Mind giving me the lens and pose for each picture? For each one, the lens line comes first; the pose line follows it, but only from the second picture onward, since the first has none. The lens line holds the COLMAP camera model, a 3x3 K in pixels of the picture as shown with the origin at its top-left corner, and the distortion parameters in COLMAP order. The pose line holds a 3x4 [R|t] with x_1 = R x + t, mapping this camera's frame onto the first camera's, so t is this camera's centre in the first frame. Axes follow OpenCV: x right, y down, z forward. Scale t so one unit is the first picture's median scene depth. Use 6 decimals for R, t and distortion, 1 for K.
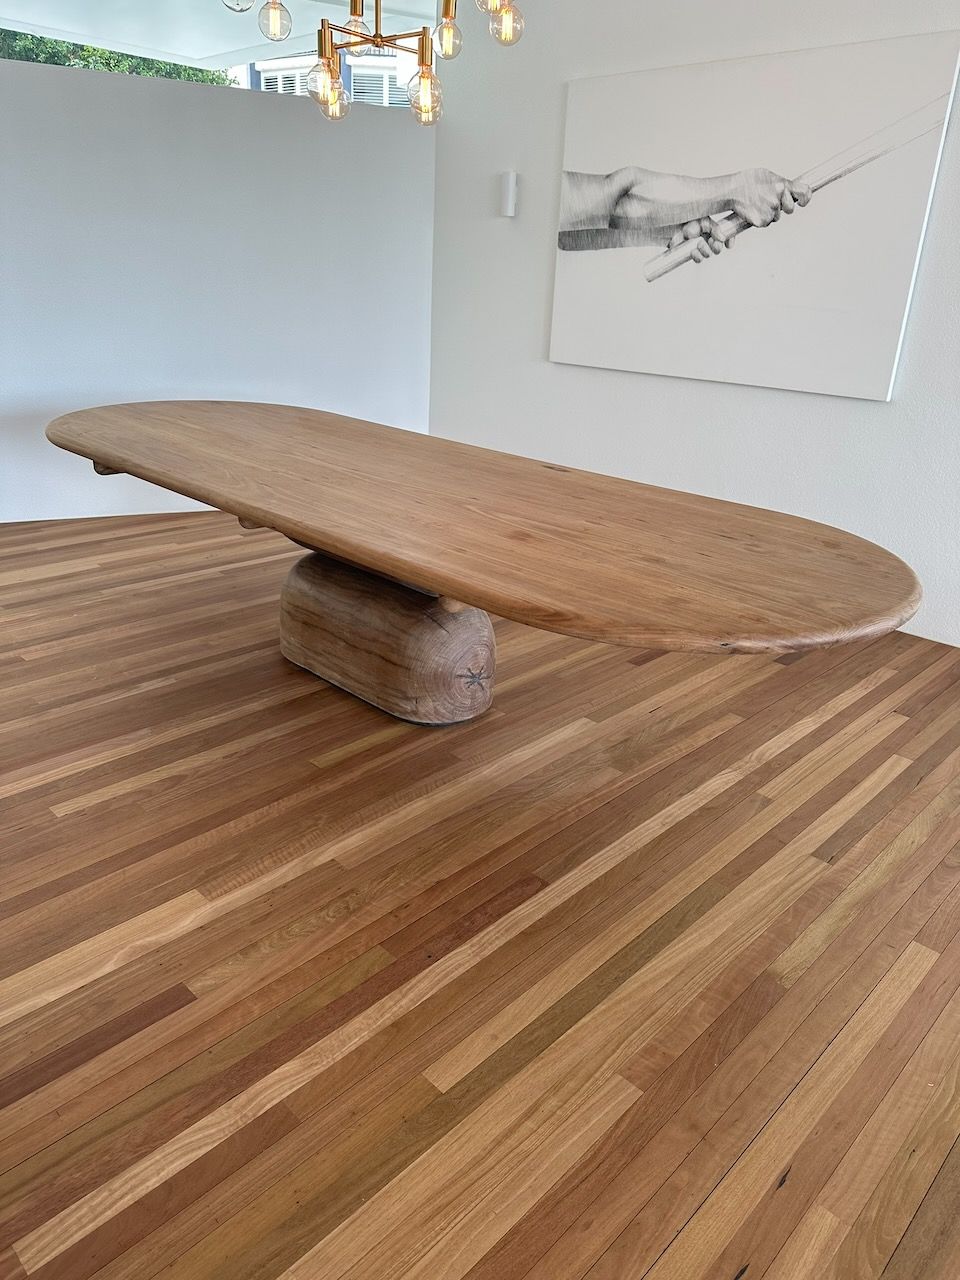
lens RADIAL K [[899.9, 0, 480.0], [0, 899.9, 640.0], [0, 0, 1]] dist [0.162290, -0.264297]
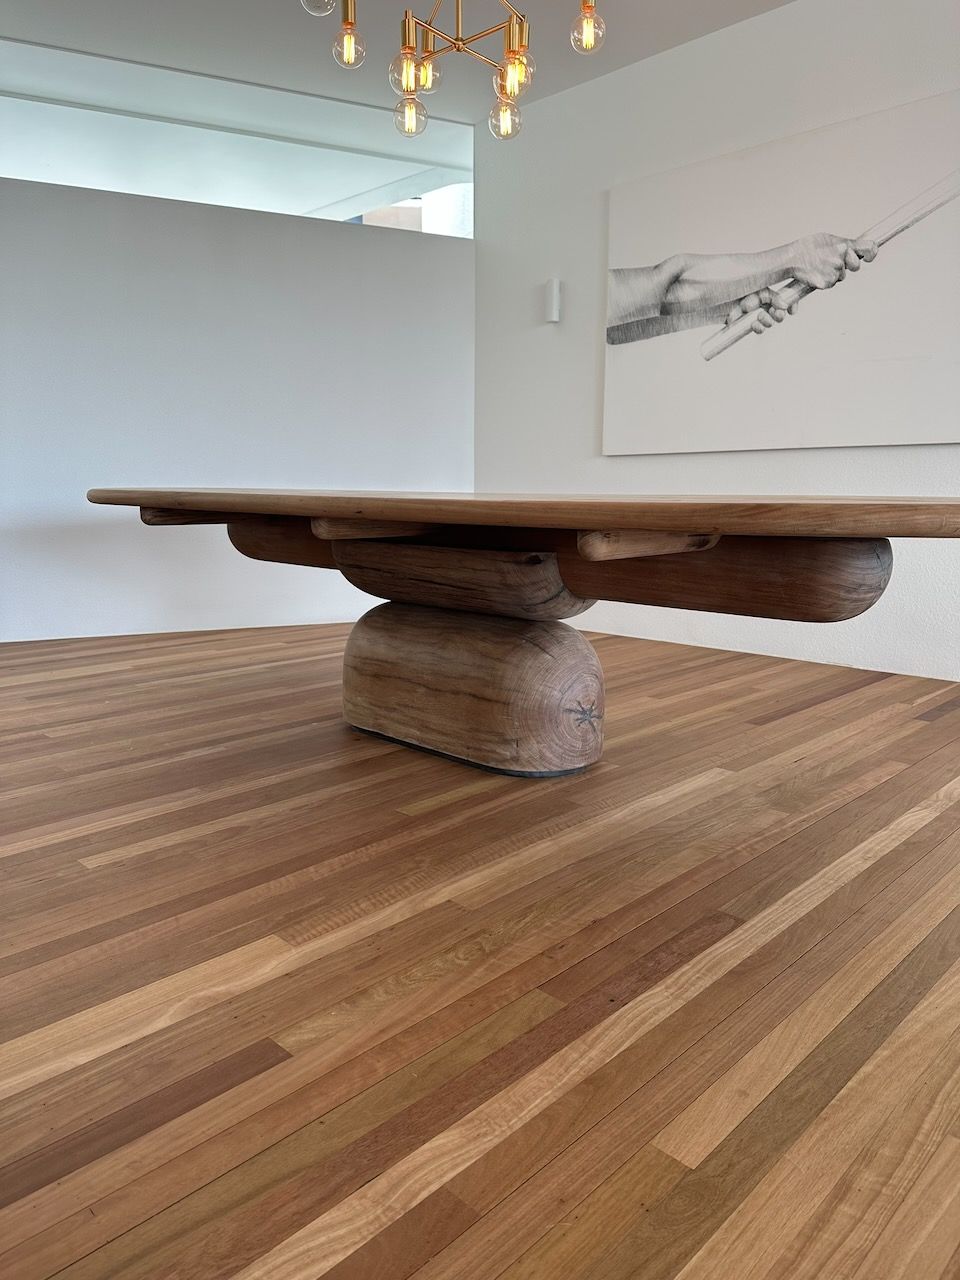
lens RADIAL K [[903.2, 0, 480.0], [0, 903.2, 640.0], [0, 0, 1]] dist [0.134856, -0.204122]
pose [[0.999101, -0.041895, -0.006536, -0.114506], [0.039482, 0.975388, -0.216932, 0.183748], [0.015463, 0.216479, 0.976165, 0.203229]]
